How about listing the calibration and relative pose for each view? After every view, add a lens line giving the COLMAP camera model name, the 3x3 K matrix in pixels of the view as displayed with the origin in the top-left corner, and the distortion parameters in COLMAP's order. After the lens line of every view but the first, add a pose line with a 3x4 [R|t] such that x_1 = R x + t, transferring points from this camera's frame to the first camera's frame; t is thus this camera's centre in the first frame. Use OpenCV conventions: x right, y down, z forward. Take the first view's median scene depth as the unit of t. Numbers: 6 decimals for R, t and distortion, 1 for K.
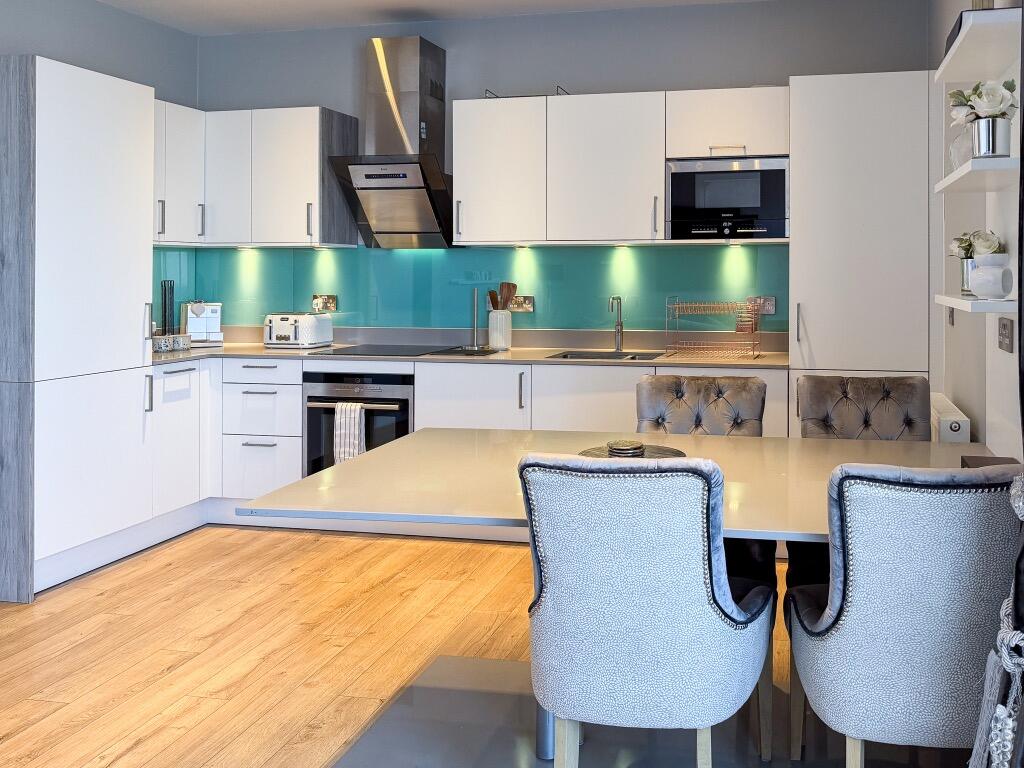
lens RADIAL K [[790.4, 0, 512.0], [0, 790.4, 384.0], [0, 0, 1]] dist [-0.175701, -0.001377]
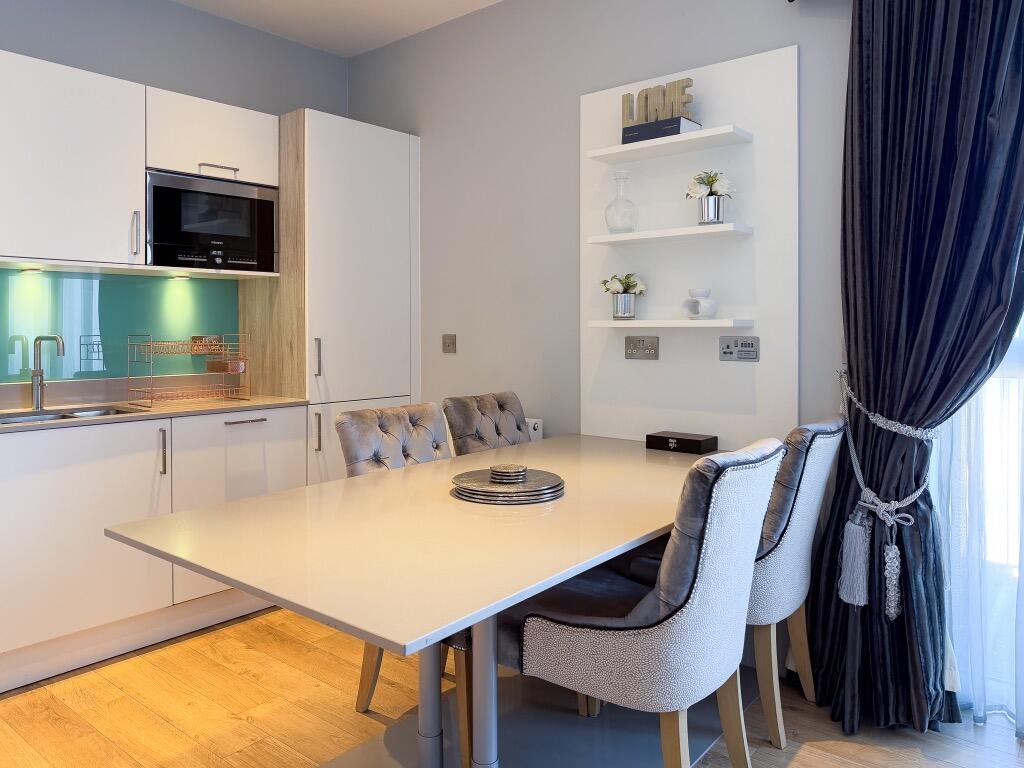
lens RADIAL K [[790.9, 0, 511.8], [0, 790.9, 341.7], [0, 0, 1]] dist [-0.004727, -0.002717]
pose [[0.375622, -0.002470, 0.926770, -0.447550], [0.119746, 0.991743, -0.045890, -0.020559], [-0.919004, 0.128214, 0.372816, 0.354828]]
